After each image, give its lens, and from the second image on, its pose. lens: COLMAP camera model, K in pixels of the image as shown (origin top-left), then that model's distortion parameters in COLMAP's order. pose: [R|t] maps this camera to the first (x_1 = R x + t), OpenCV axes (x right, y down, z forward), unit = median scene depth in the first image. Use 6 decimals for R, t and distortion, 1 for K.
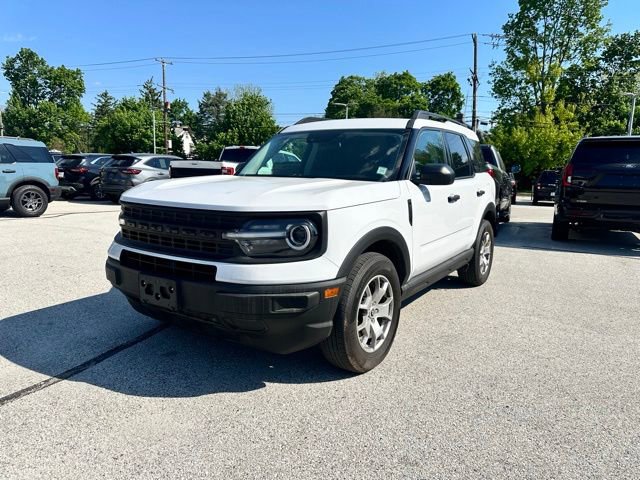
lens RADIAL K [[451.4, 0, 321.0], [0, 451.4, 244.6], [0, 0, 1]] dist [0.047342, -0.063297]
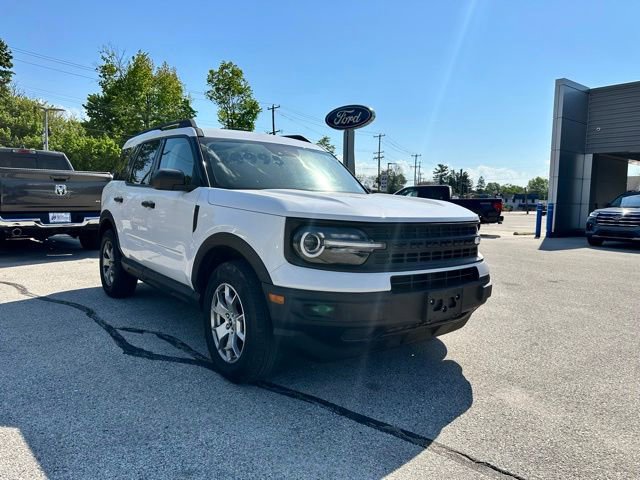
lens RADIAL K [[451.4, 0, 320.3], [0, 451.4, 241.4], [0, 0, 1]] dist [0.047342, -0.063297]
pose [[0.311366, -0.104651, 0.944510, -1.298932], [0.128425, 0.989434, 0.067292, -0.132255], [-0.941572, 0.100346, 0.321516, 0.854007]]
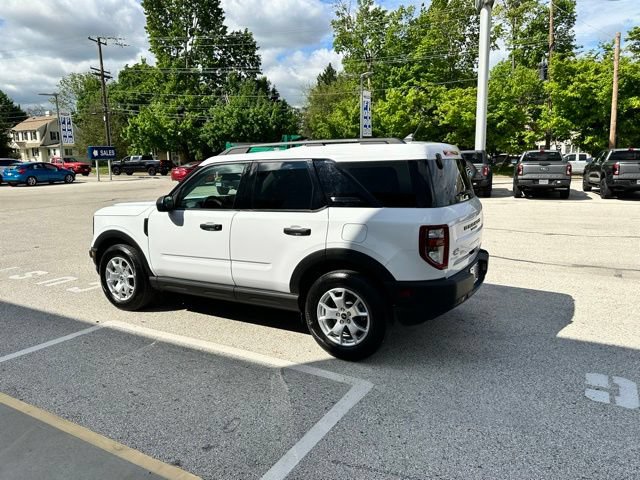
lens RADIAL K [[451.4, 0, 322.6], [0, 451.4, 234.4], [0, 0, 1]] dist [0.047342, -0.063297]
pose [[0.056653, 0.136096, -0.989074, 1.943195], [-0.143604, 0.981475, 0.126825, -0.364291], [0.988012, 0.134850, 0.075147, 1.659002]]
